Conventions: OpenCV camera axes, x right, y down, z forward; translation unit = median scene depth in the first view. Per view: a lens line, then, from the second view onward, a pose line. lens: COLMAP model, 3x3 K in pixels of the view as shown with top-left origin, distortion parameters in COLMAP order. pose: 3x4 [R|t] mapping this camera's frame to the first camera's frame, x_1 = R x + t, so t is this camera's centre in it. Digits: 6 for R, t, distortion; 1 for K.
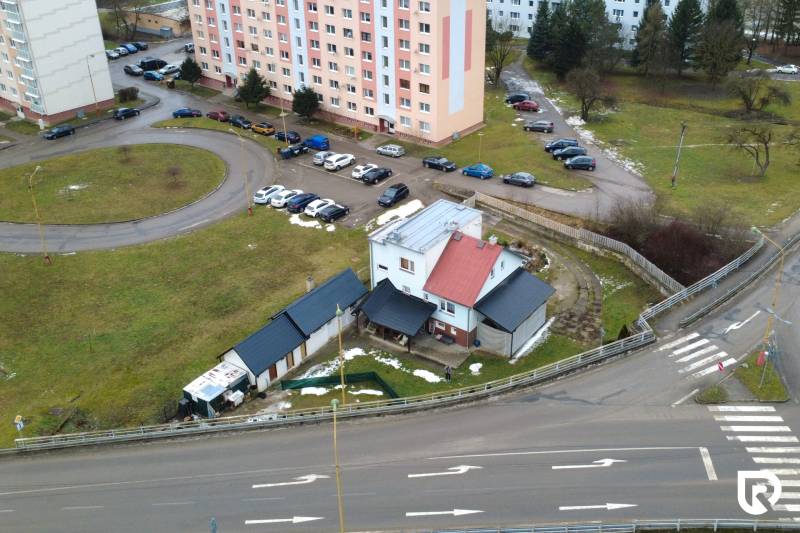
lens RADIAL K [[758.7, 0, 453.8], [0, 758.7, 253.0], [0, 0, 1]] dist [-0.000204, 0.000000]
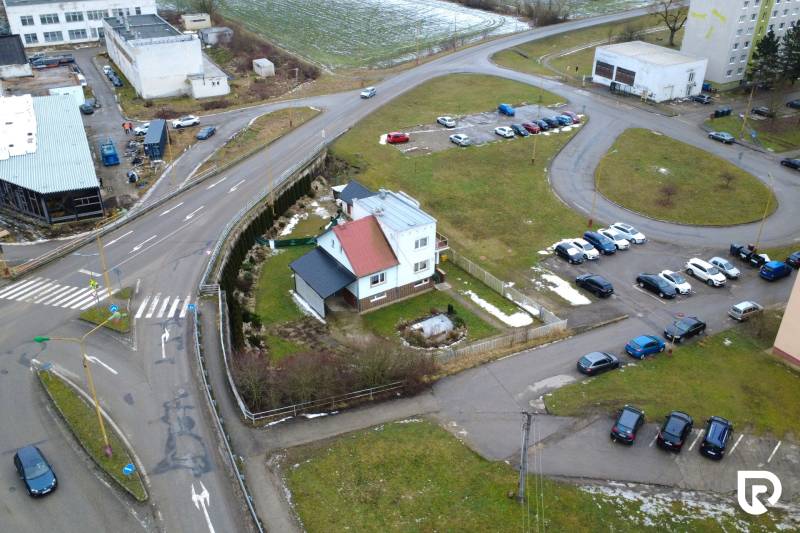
lens RADIAL K [[695.9, 0, 401.0], [0, 695.9, 268.6], [0, 0, 1]] dist [0.002964, -0.005756]
pose [[-0.383949, 0.454260, -0.803885, 0.775066], [-0.458515, 0.661889, 0.593015, -0.551087], [0.801466, 0.596281, -0.045846, 0.979810]]
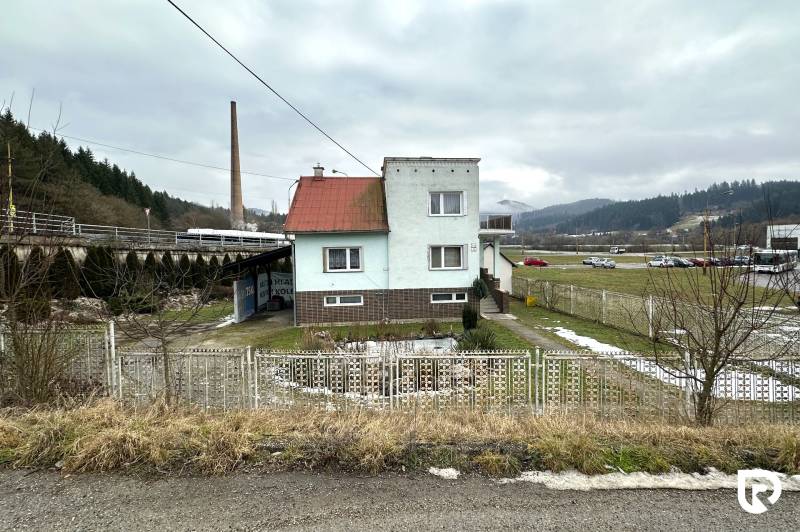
lens RADIAL K [[360.5, 0, 412.3], [0, 360.5, 262.8], [0, 0, 1]] dist [-0.004651, -0.000566]
pose [[-0.765639, 0.030058, -0.642568, 0.170866], [-0.308630, 0.859265, 0.407936, -0.089817], [0.564398, 0.510647, -0.648610, 1.099119]]
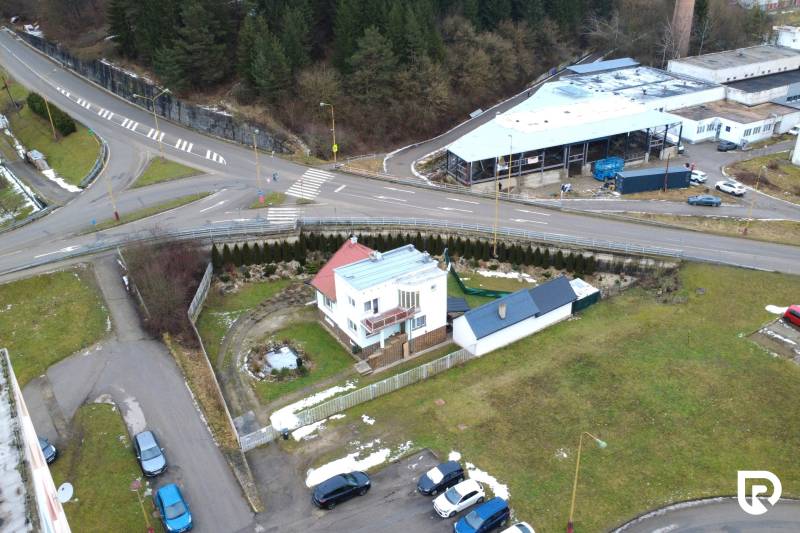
lens RADIAL K [[687.9, 0, 428.5], [0, 687.9, 271.5], [0, 0, 1]] dist [0.002719, 0.001710]
pose [[-0.939134, -0.169948, 0.298573, -0.331323], [0.162677, 0.545488, 0.822179, -0.729822], [-0.302595, 0.820707, -0.484640, 1.286785]]
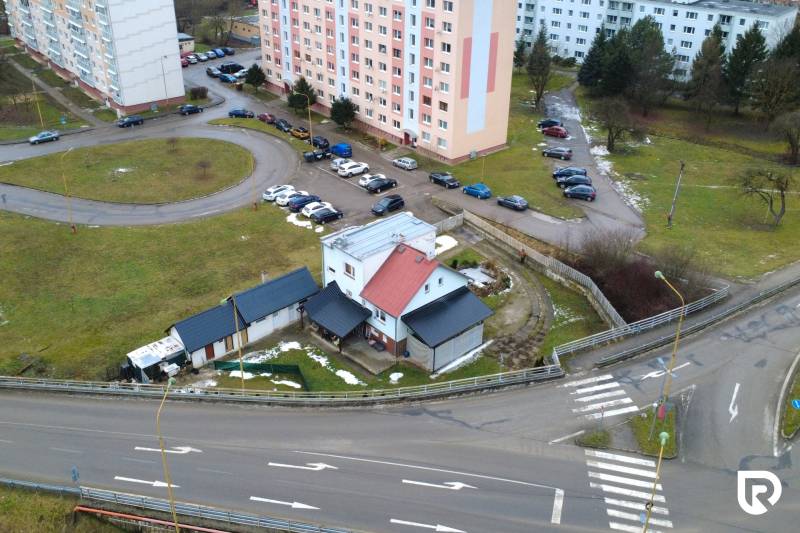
lens RADIAL K [[734.7, 0, 394.8], [0, 734.7, 263.6], [0, 0, 1]] dist [-0.001185, 0.000000]
pose [[0.968514, 0.118907, -0.218727, 0.186868], [-0.119550, 0.992774, 0.010338, -0.009306], [0.218376, 0.016136, 0.975731, 0.020194]]
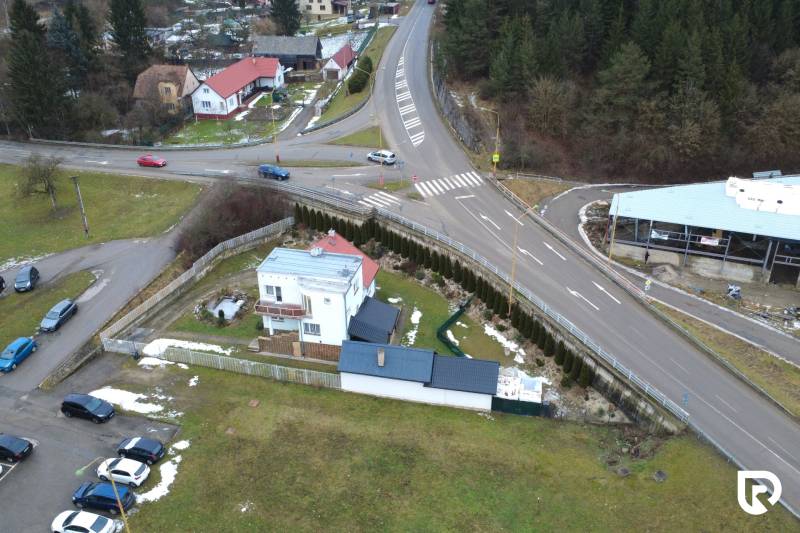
lens RADIAL K [[681.2, 0, 414.8], [0, 681.2, 269.0], [0, 0, 1]] dist [0.000262, 0.002022]
pose [[-0.378331, -0.450829, 0.808467, -0.761315], [0.446132, 0.676452, 0.585985, -0.468222], [-0.811068, 0.582379, -0.054793, 0.825033]]
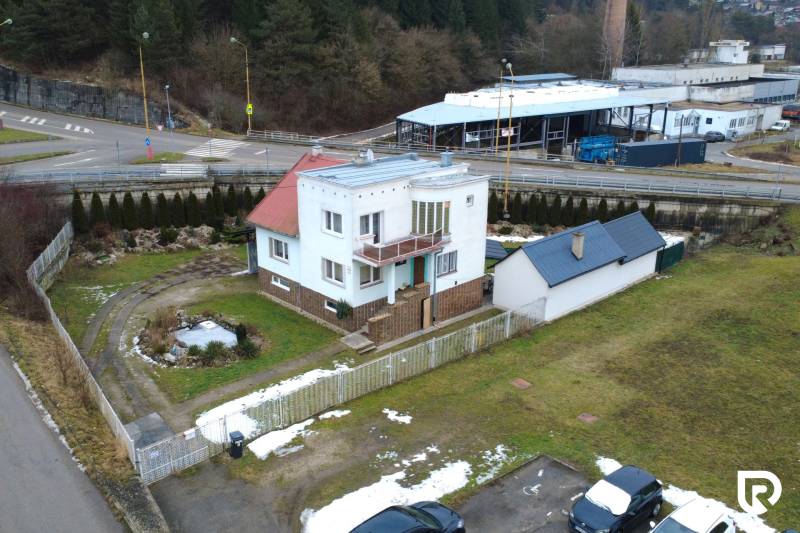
lens RADIAL K [[695.9, 0, 366.2], [0, 695.9, 275.0], [0, 0, 1]] dist [0.002964, -0.005756]
pose [[-0.970341, -0.088388, 0.225003, -0.129920], [0.110979, 0.664006, 0.739446, -0.357584], [-0.214761, 0.742485, -0.634503, 1.260362]]
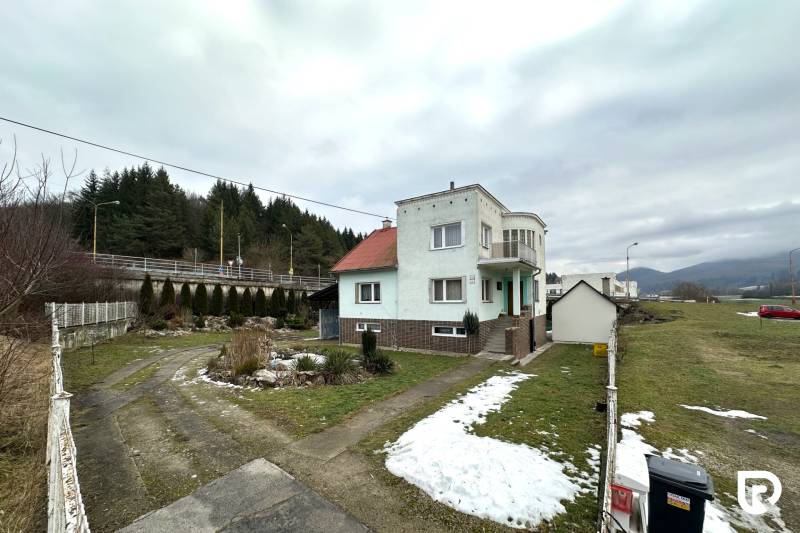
lens RADIAL K [[317.2, 0, 400.2], [0, 317.2, 299.1], [0, 0, 1]] dist [-0.004303, -0.000219]
pose [[-0.999975, -0.000744, -0.007044, 0.033093], [-0.004070, 0.874229, 0.485496, -0.098200], [0.005797, 0.485512, -0.874211, 1.139346]]
